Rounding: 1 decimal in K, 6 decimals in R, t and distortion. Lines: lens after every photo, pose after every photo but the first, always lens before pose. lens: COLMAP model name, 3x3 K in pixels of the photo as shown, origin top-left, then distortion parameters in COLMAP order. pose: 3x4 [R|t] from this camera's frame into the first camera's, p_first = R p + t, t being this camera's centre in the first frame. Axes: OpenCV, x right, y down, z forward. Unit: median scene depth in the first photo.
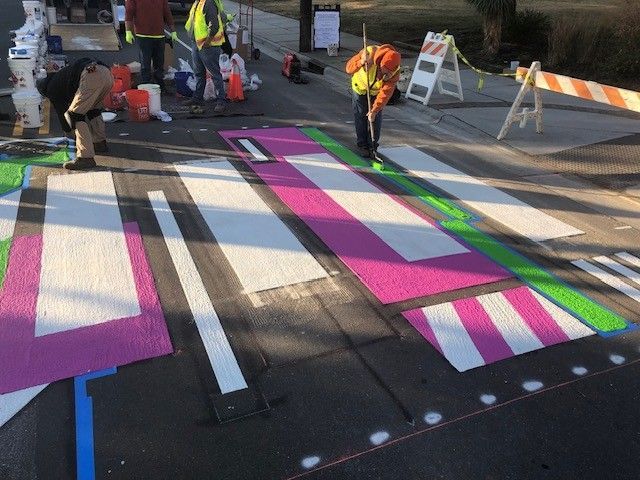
lens RADIAL K [[516.4, 0, 318.5], [0, 516.4, 238.7], [0, 0, 1]] dist [0.018568, -0.002487]
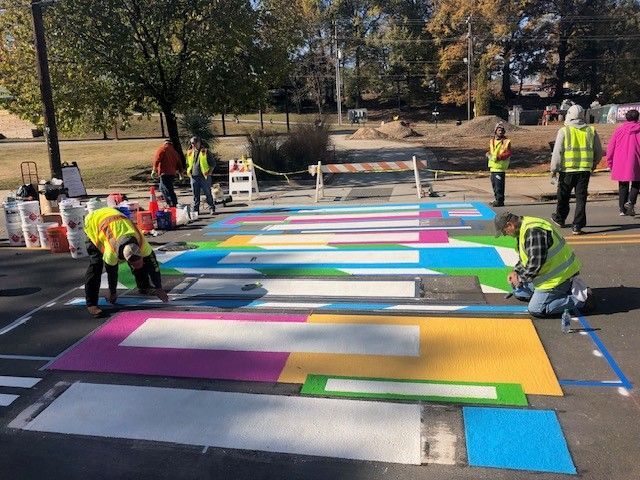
lens RADIAL K [[507.9, 0, 317.1], [0, 507.9, 254.7], [0, 0, 1]] dist [0.020070, -0.003484]
pose [[0.574706, -0.251070, 0.778895, -1.208563], [0.432650, 0.901103, -0.028767, 0.041368], [-0.694642, 0.353521, 0.626495, -0.113981]]
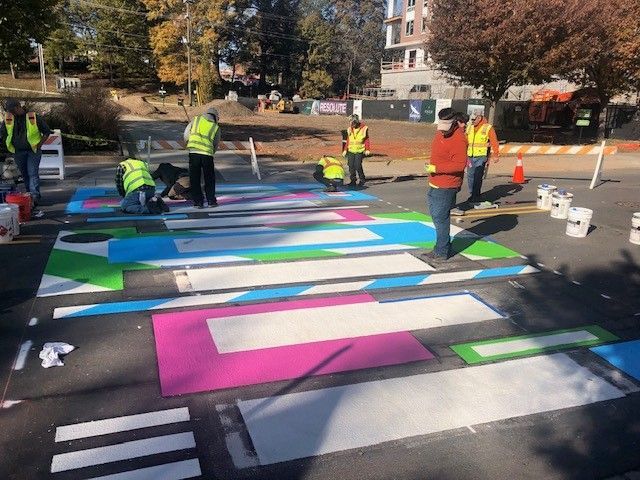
lens RADIAL K [[516.2, 0, 306.1], [0, 516.2, 241.3], [0, 0, 1]] dist [0.018968, -0.001037]
pose [[0.074157, -0.277016, 0.958000, -1.367585], [0.428398, 0.876339, 0.220241, -0.177743], [-0.900542, 0.394072, 0.183660, 0.298532]]
